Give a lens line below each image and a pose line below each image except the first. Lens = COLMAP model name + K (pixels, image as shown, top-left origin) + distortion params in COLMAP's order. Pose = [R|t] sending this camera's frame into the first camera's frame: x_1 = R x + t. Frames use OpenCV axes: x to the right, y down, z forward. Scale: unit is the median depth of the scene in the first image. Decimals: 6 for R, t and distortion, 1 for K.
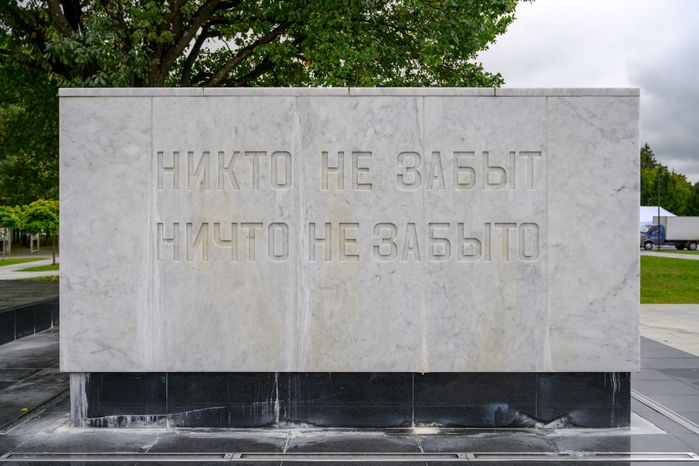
lens RADIAL K [[566.8, 0, 348.8], [0, 566.8, 231.3], [0, 0, 1]] dist [-0.038399, -0.003440]
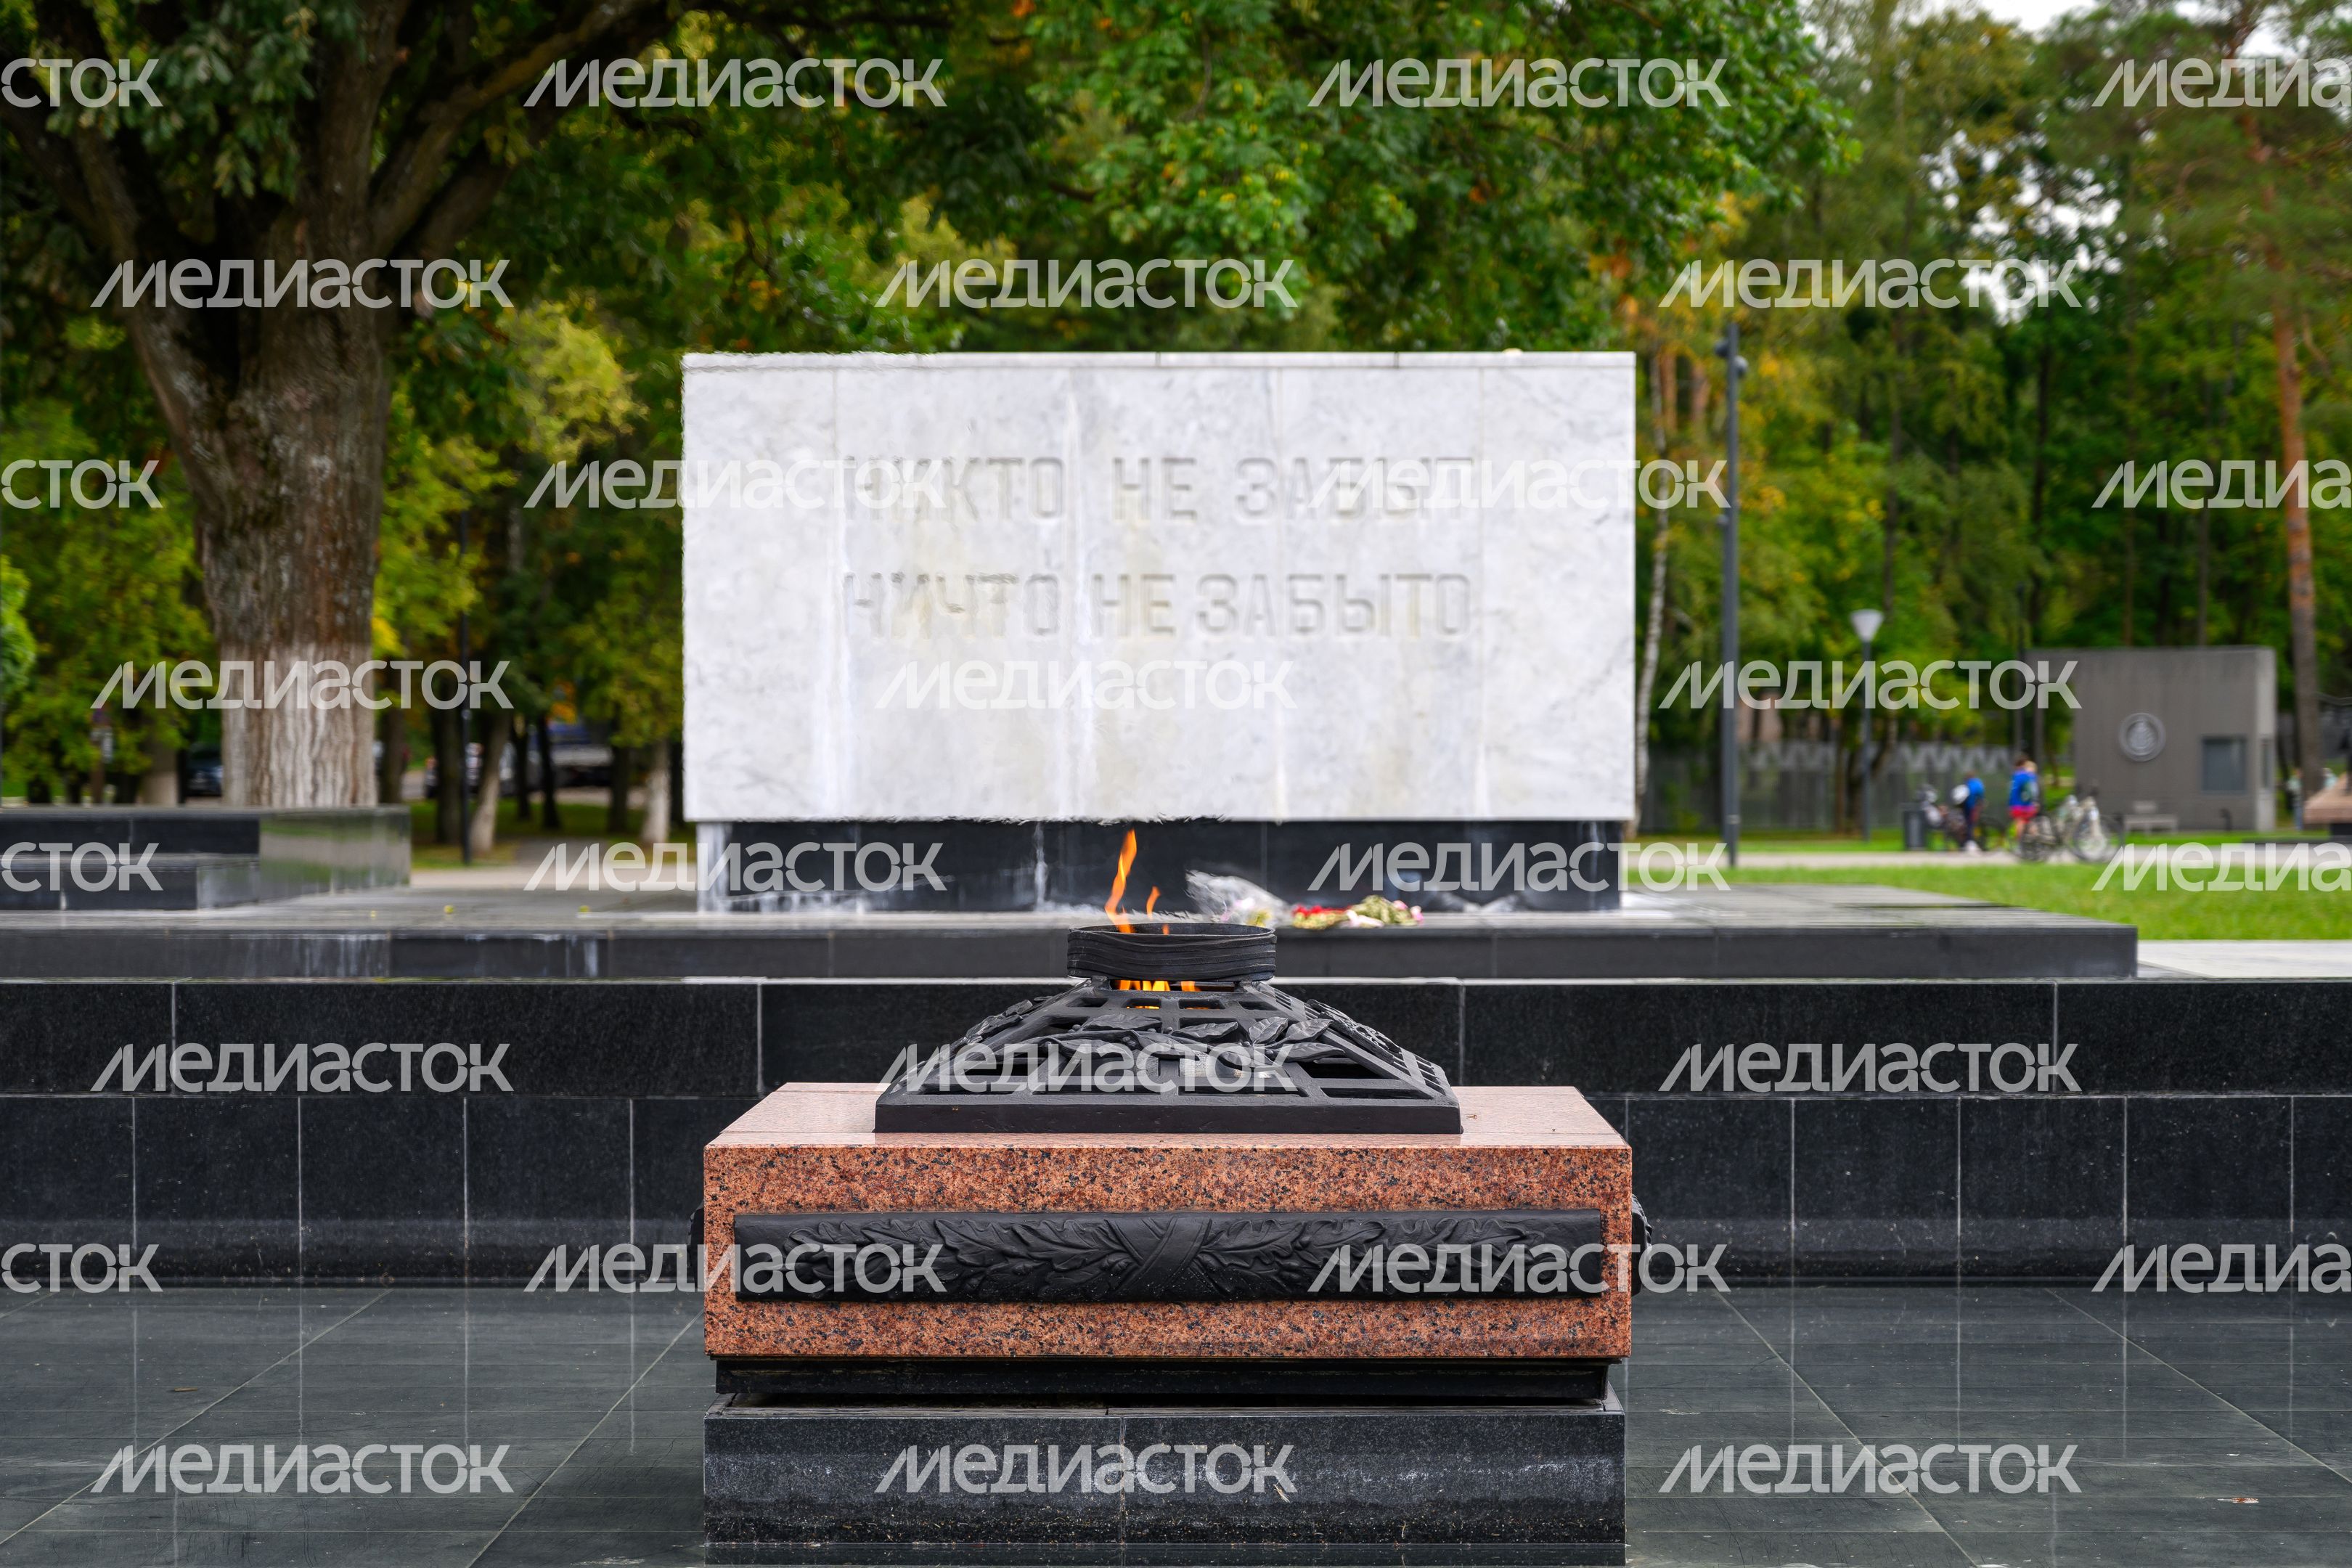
lens RADIAL K [[4820.4, 0, 1180.5], [0, 4820.4, 787.2], [0, 0, 1]] dist [0.331994, 0.000000]
pose [[0.999601, -0.000502, -0.028243, 0.172228], [0.000176, 0.999934, -0.011513, 0.273781], [0.028247, 0.011503, 0.999535, -4.217658]]
